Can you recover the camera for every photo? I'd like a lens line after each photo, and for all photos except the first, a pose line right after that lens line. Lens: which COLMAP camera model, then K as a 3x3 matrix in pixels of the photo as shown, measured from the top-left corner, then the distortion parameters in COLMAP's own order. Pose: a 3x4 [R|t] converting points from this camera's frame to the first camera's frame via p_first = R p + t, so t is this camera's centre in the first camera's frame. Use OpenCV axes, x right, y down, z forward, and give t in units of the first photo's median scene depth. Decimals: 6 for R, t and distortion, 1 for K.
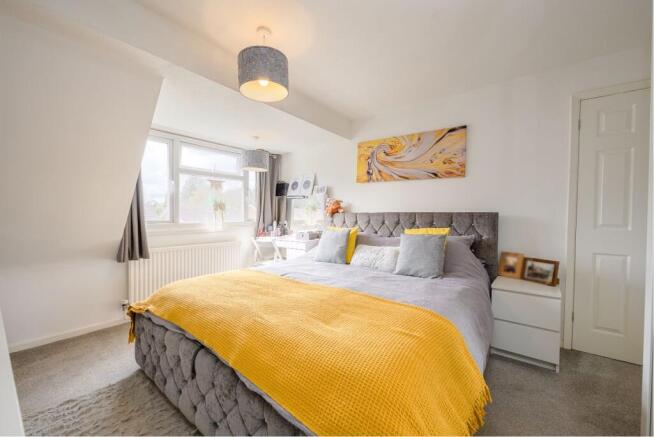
lens RADIAL K [[264.6, 0, 327.0], [0, 264.6, 218.5], [0, 0, 1]] dist [-0.001252, -0.000096]
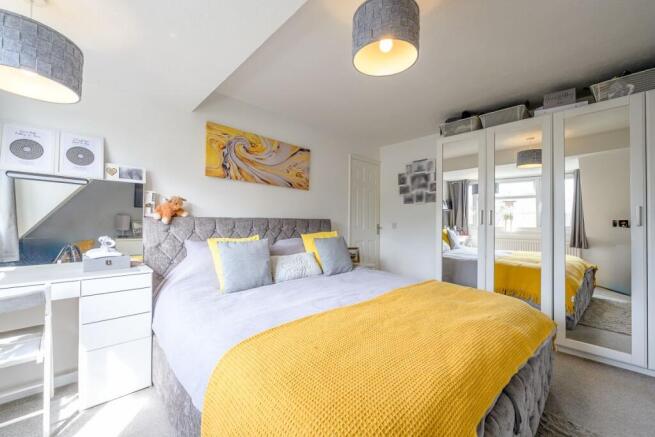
lens RADIAL K [[265.0, 0, 327.5], [0, 265.0, 218.5], [0, 0, 1]] dist [-0.001252, -0.000096]
pose [[0.145074, 0.015798, 0.989295, -0.589729], [0.017996, 0.999665, -0.018602, -0.000682], [-0.989257, 0.020502, 0.144741, 0.622112]]
